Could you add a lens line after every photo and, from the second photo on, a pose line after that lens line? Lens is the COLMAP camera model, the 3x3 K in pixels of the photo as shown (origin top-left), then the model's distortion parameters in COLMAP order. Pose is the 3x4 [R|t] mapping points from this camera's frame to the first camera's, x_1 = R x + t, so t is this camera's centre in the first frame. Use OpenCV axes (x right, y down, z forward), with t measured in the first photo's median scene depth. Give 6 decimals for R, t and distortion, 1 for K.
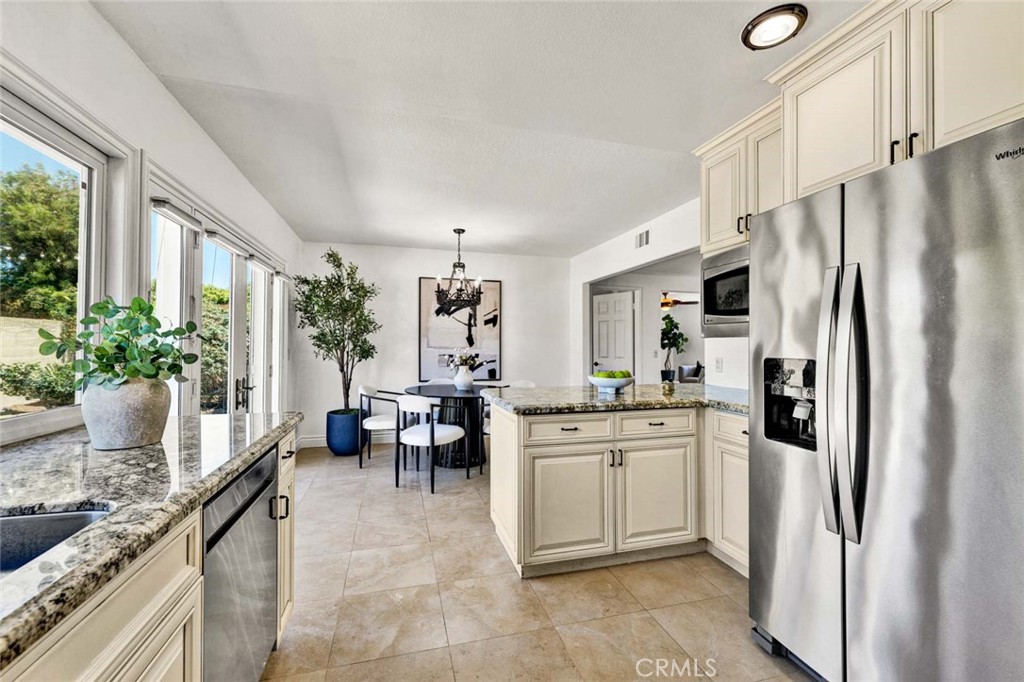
lens RADIAL K [[421.8, 0, 501.3], [0, 421.8, 338.0], [0, 0, 1]] dist [-0.007187, 0.000149]
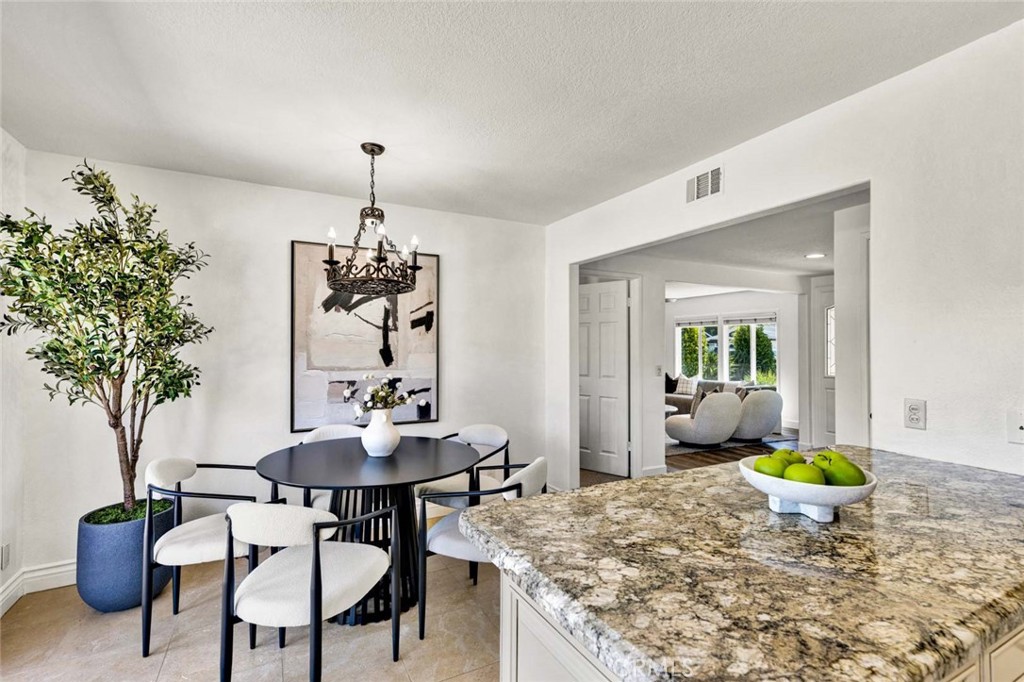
lens RADIAL K [[487.5, 0, 514.0], [0, 487.5, 341.8], [0, 0, 1]] dist [-0.027149, 0.000030]
pose [[0.975311, 0.002609, 0.220822, -0.057597], [-0.003433, 0.999988, 0.003349, -0.017295], [-0.220810, -0.004025, 0.975308, 0.356463]]
